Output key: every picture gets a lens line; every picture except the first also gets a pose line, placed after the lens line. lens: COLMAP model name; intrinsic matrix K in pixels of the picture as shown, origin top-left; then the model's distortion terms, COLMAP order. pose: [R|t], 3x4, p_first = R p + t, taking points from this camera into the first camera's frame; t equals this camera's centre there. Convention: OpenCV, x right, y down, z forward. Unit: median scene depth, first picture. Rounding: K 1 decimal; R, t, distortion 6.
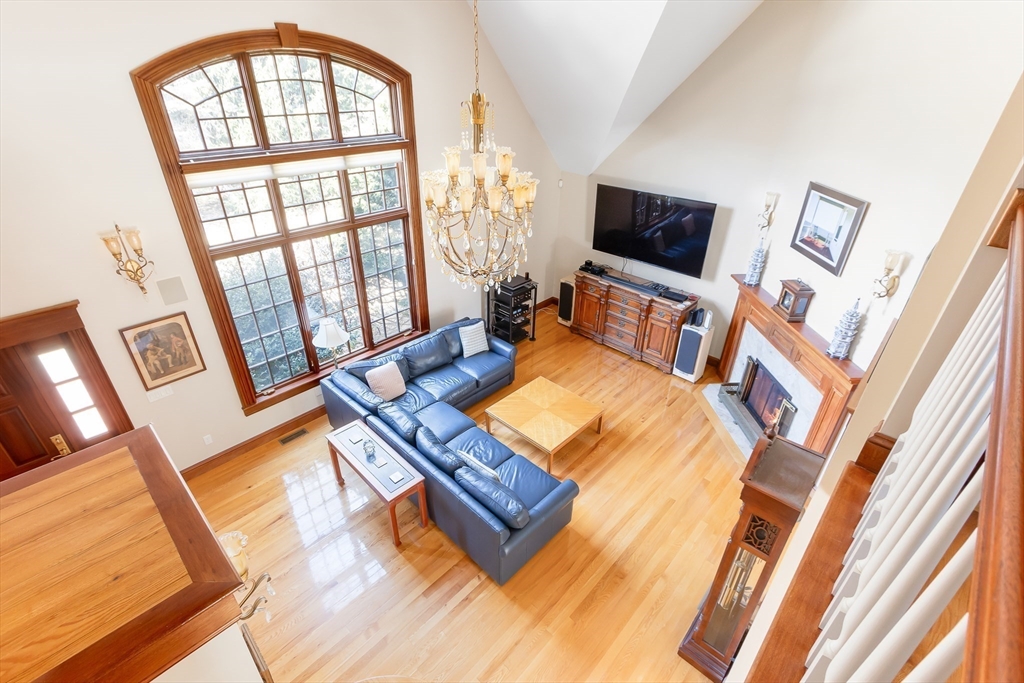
lens RADIAL K [[466.1, 0, 512.0], [0, 466.1, 341.5], [0, 0, 1]] dist [0.001170, 0.000173]
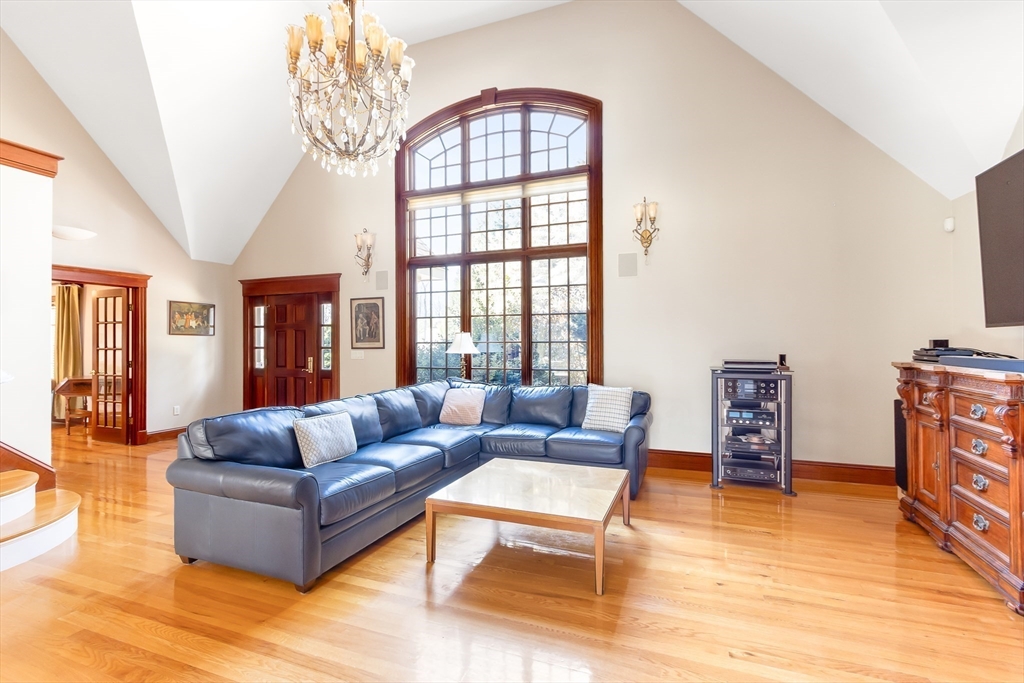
lens RADIAL K [[466.1, 0, 512.0], [0, 466.1, 341.5], [0, 0, 1]] dist [0.001170, 0.000173]
pose [[0.383606, -0.018074, -0.923320, 0.670367], [-0.451404, 0.868560, -0.204544, 0.152201], [0.805656, 0.495254, 0.325026, 0.900471]]
